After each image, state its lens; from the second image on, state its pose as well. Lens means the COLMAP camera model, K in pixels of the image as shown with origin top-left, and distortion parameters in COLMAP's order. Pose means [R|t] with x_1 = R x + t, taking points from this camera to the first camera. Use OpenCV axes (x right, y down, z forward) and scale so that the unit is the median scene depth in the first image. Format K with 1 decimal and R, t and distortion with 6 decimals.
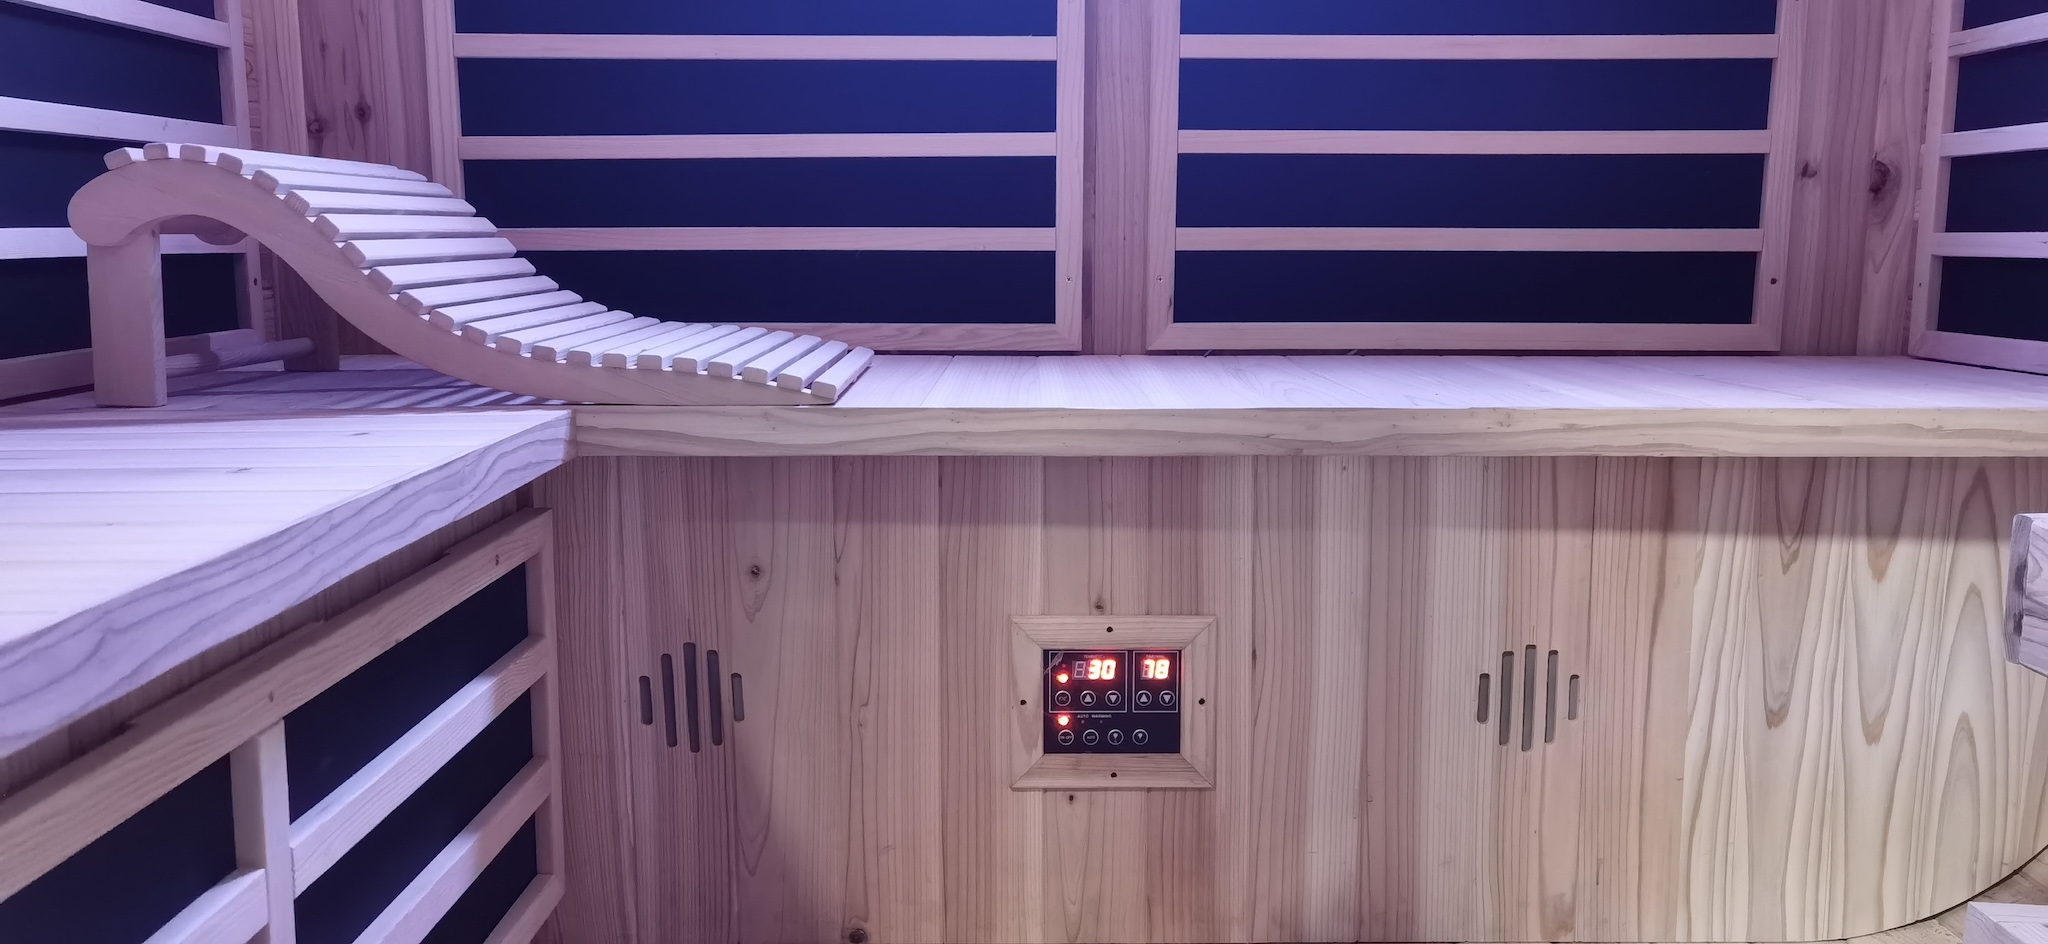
lens RADIAL K [[1631.5, 0, 1024.0], [0, 1631.5, 472.0], [0, 0, 1]] dist [0.005300, 0.001198]
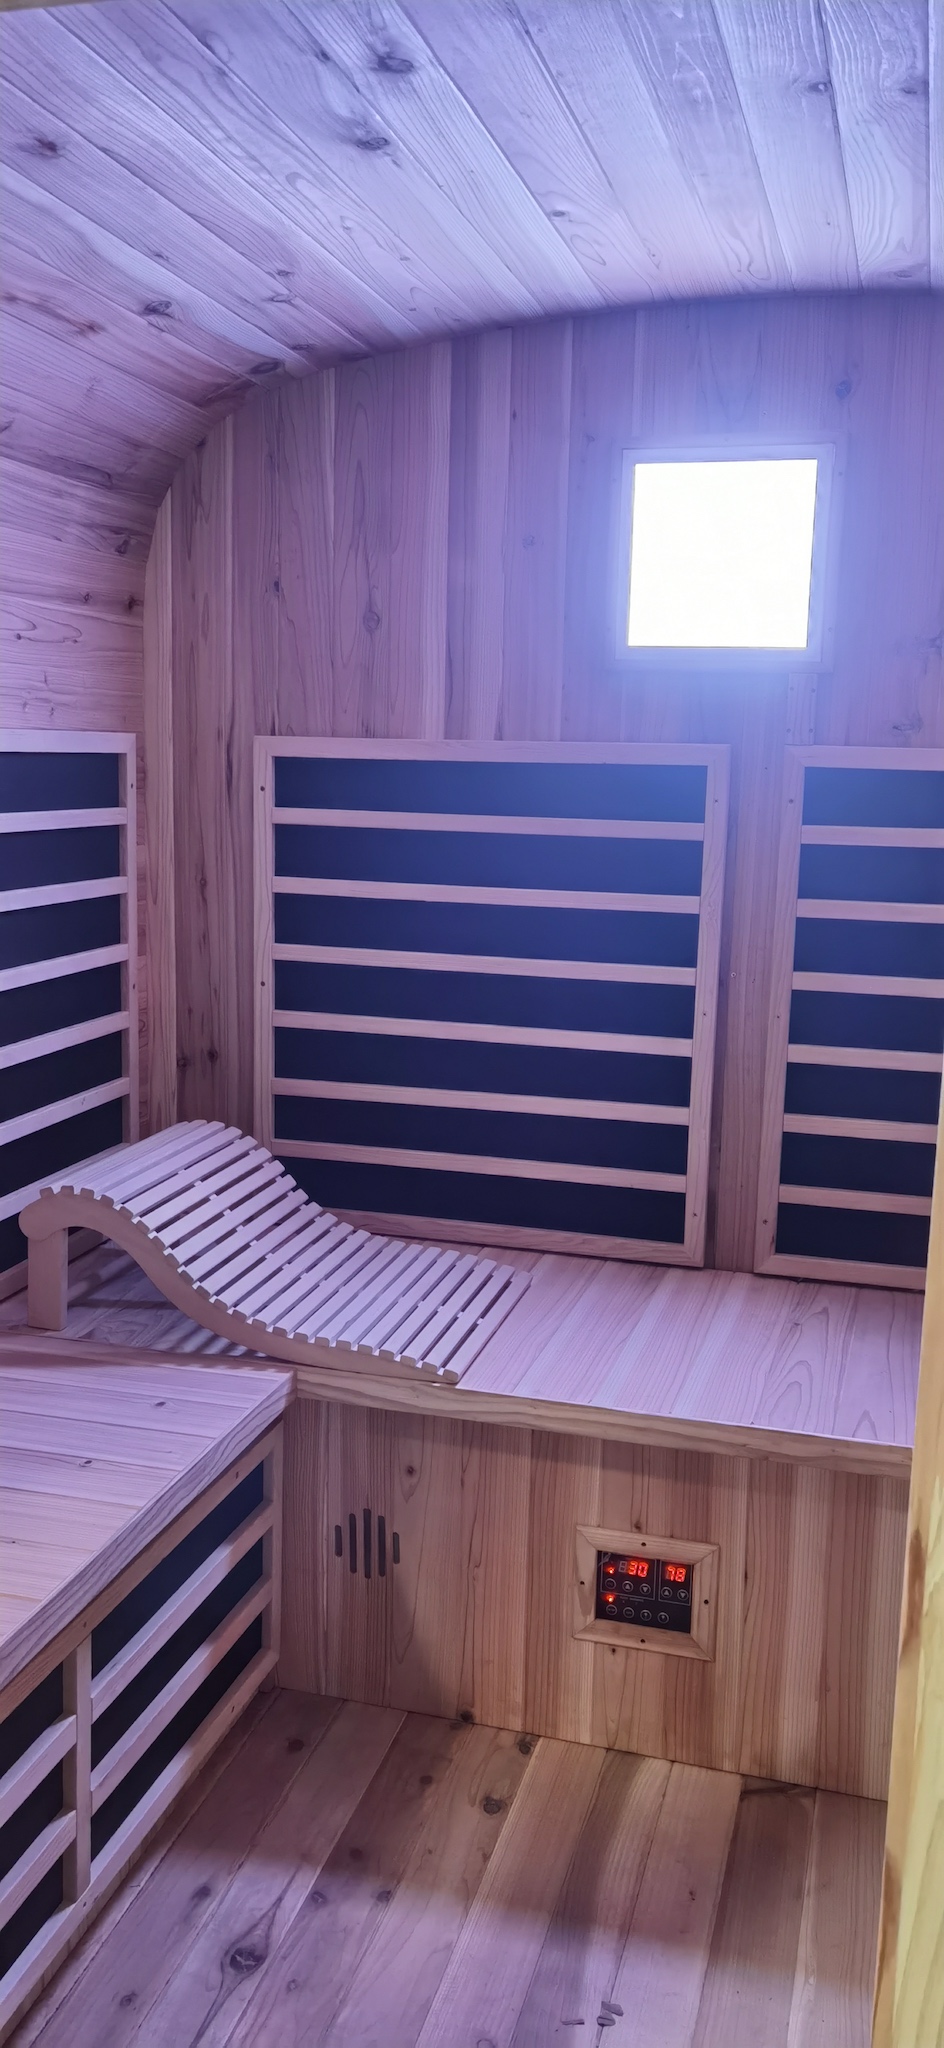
lens RADIAL K [[1631.5, 0, 472.0], [0, 1631.5, 1024.0], [0, 0, 1]] dist [0.005300, 0.001198]
pose [[0.959265, 0.073546, -0.272765, 0.264581], [-0.066566, 0.997176, 0.034771, -0.397909], [0.274552, -0.015198, 0.961452, -0.415334]]
